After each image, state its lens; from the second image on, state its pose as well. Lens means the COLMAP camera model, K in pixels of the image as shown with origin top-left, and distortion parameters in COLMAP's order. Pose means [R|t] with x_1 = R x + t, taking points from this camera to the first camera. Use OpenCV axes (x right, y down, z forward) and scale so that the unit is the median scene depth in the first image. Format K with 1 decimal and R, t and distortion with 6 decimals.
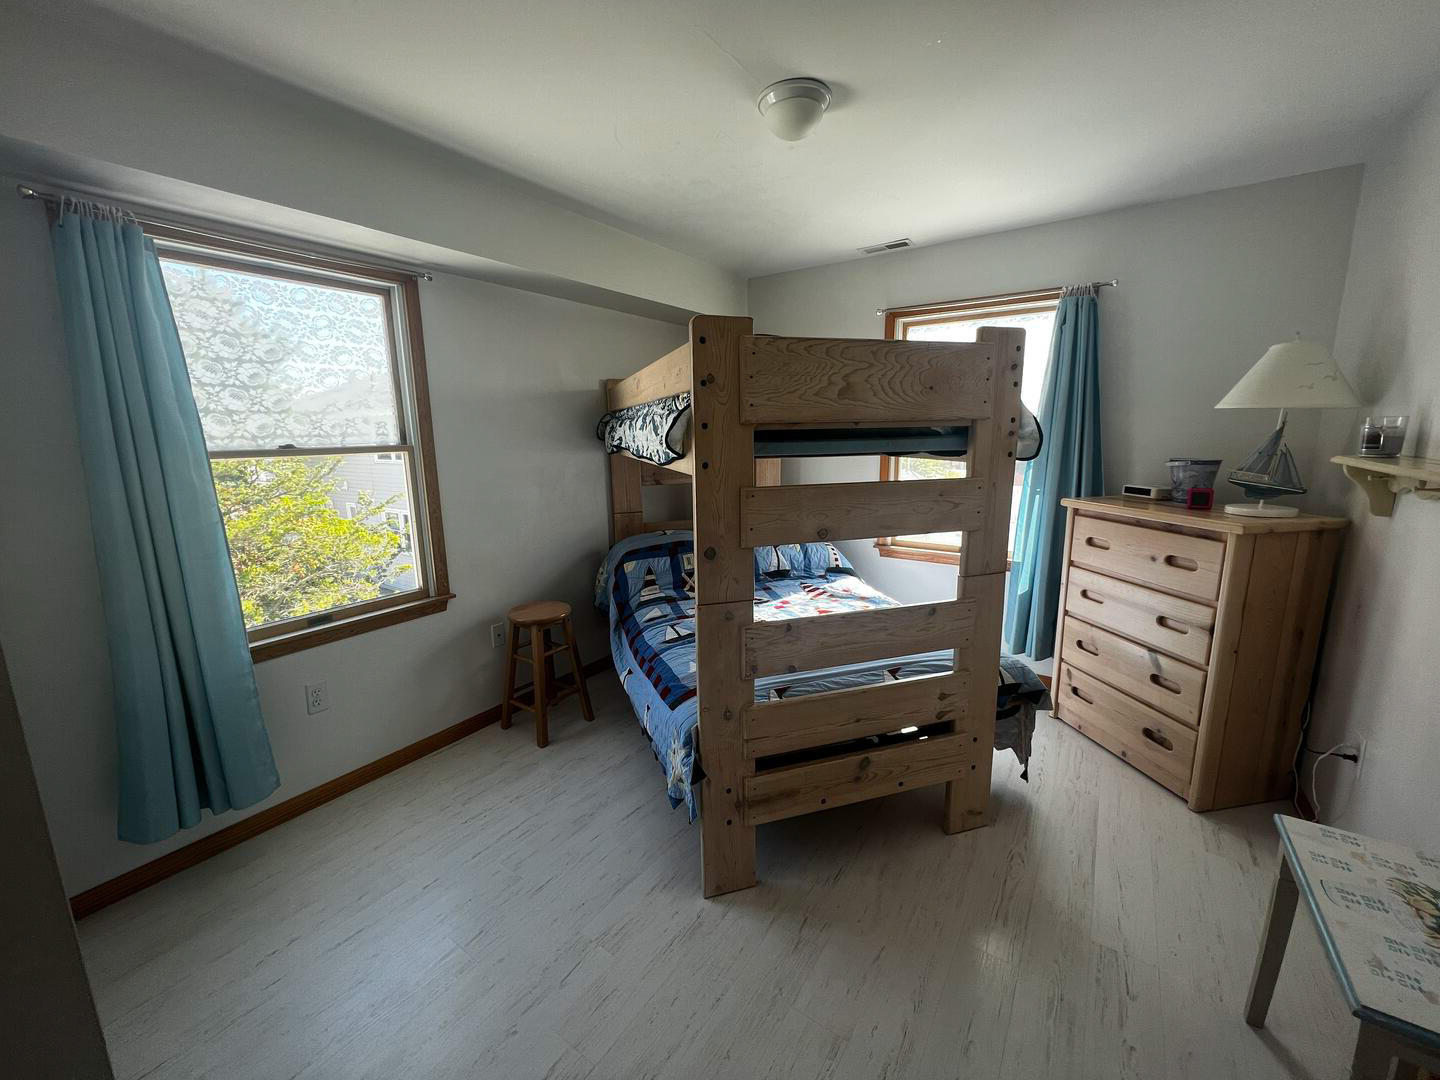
lens RADIAL K [[573.0, 0, 723.5], [0, 573.0, 541.8], [0, 0, 1]] dist [-0.001875, 0.000809]
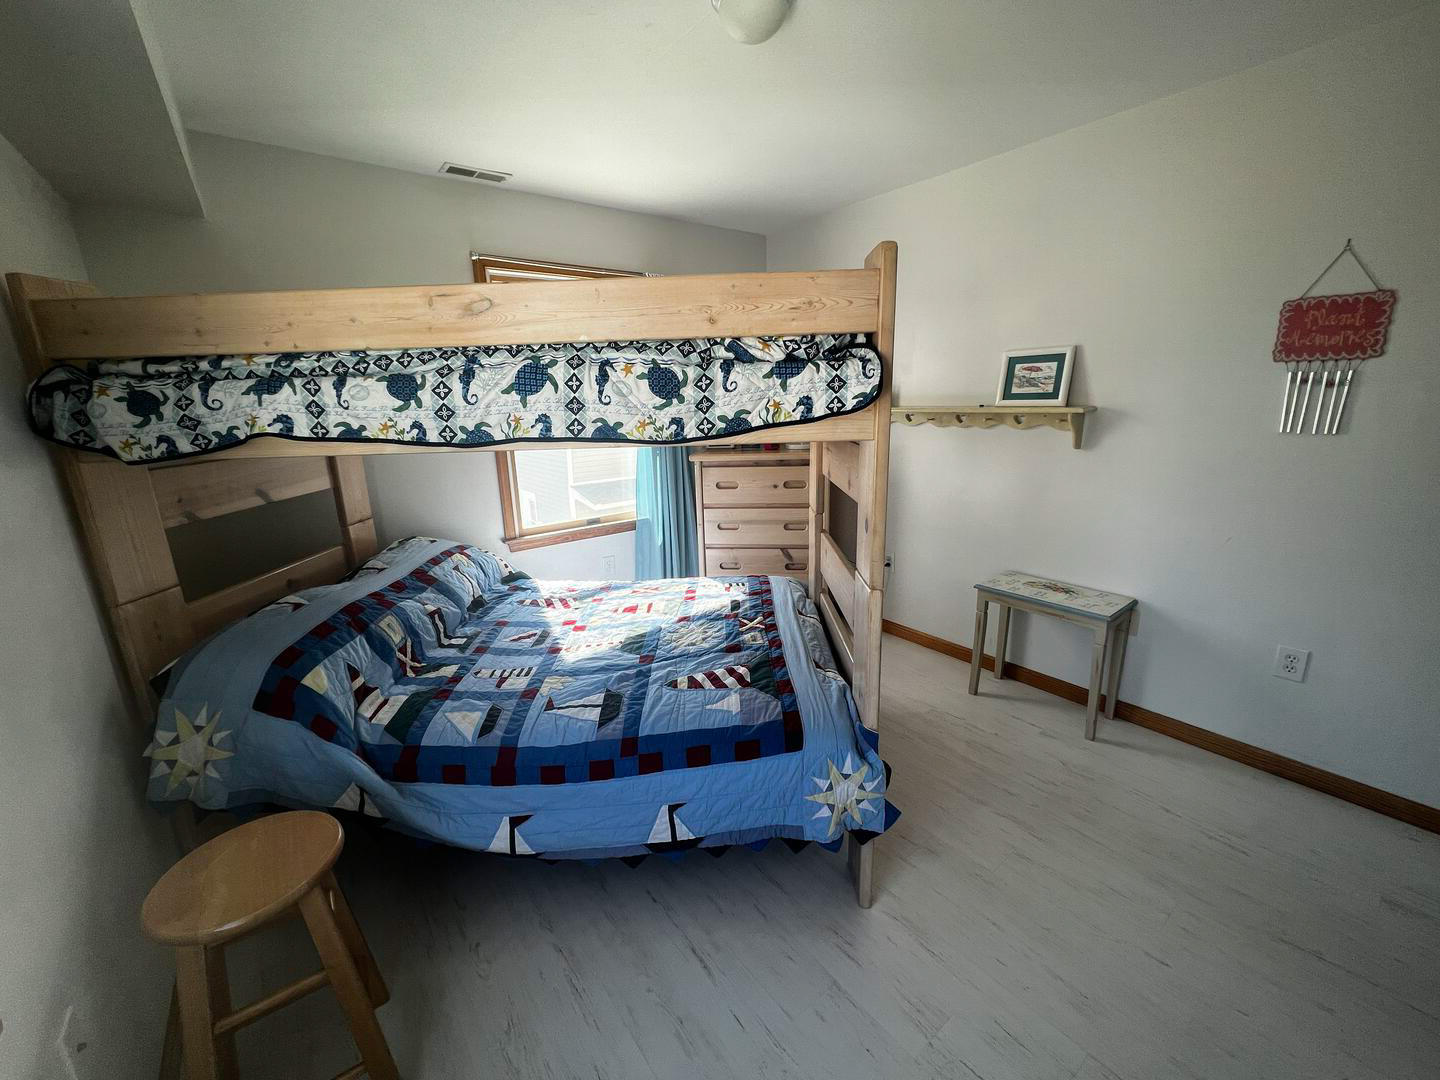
lens RADIAL K [[573.0, 0, 720.3], [0, 573.0, 538.2], [0, 0, 1]] dist [-0.001875, 0.000809]
pose [[0.309486, -0.226016, 0.923653, -0.498027], [0.209438, 0.963691, 0.165637, -0.086322], [-0.927553, 0.142186, 0.345586, 0.504474]]
